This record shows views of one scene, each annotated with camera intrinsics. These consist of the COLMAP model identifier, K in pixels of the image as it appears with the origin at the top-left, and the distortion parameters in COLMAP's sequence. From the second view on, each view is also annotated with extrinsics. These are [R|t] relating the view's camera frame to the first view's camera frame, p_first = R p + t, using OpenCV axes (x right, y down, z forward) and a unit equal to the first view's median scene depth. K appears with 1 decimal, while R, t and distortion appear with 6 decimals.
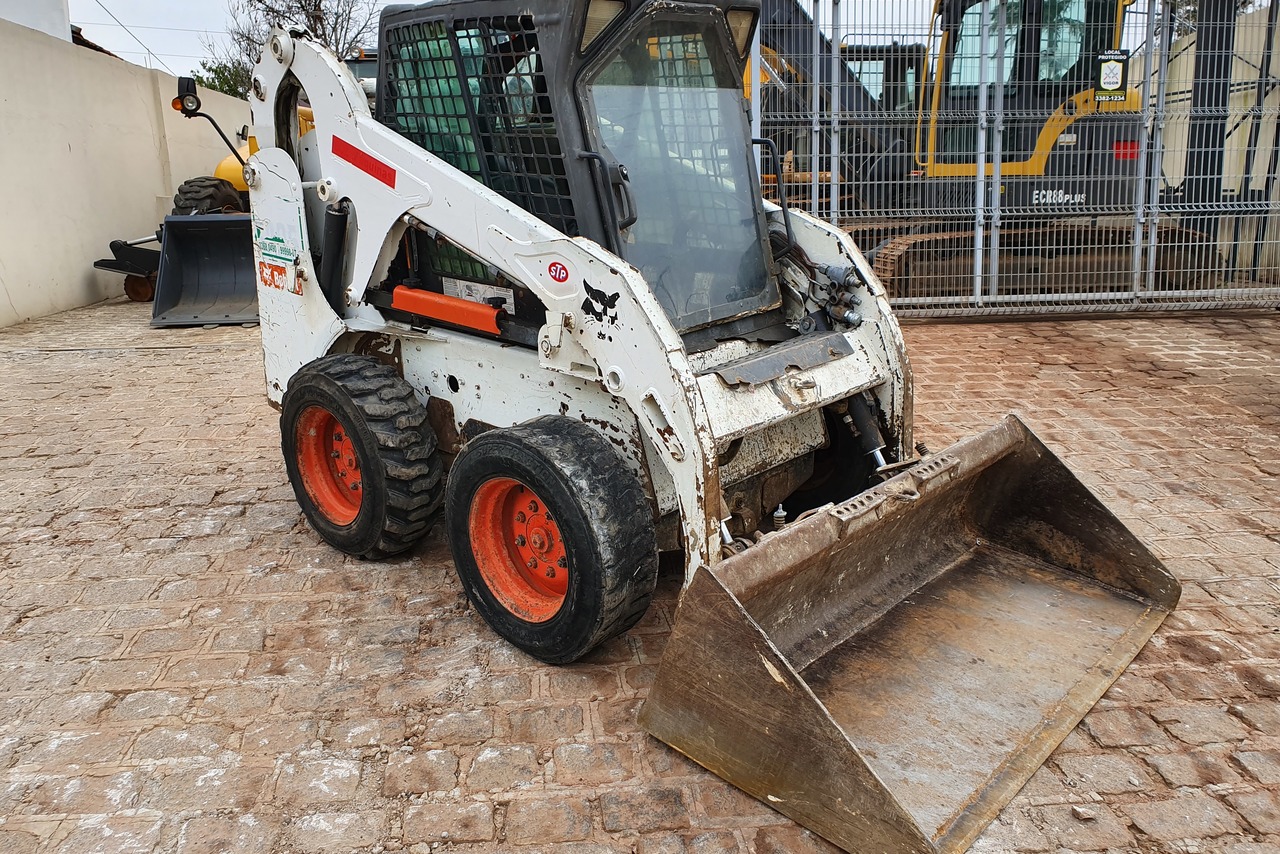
lens RADIAL K [[980.9, 0, 644.5], [0, 980.9, 438.3], [0, 0, 1]] dist [0.029655, -0.025485]
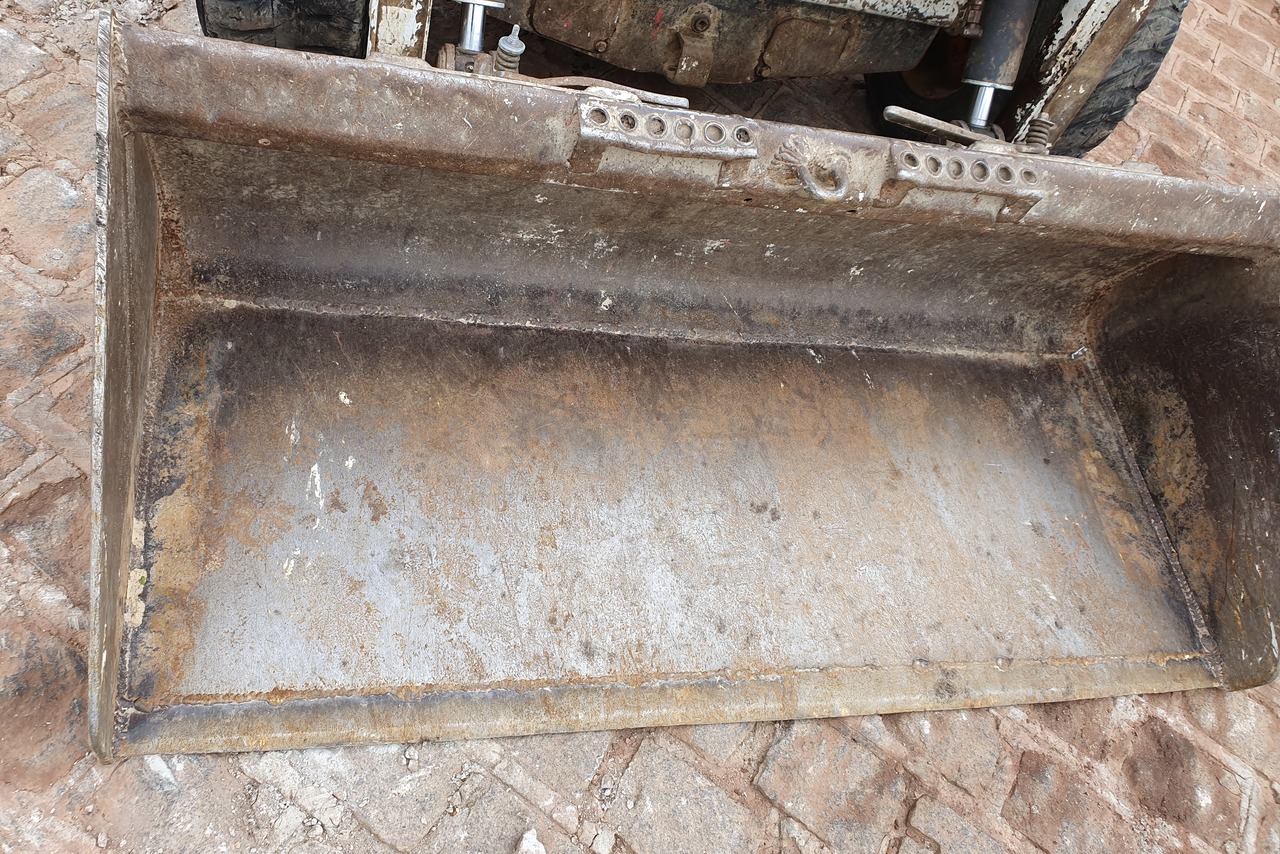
lens RADIAL K [[980.9, 0, 641.1], [0, 980.9, 414.8], [0, 0, 1]] dist [0.029655, -0.025485]
pose [[0.749828, 0.634136, -0.188759, 0.333893], [-0.447368, 0.696121, 0.561495, -0.078379], [0.487464, -0.336580, 0.805663, 0.520053]]
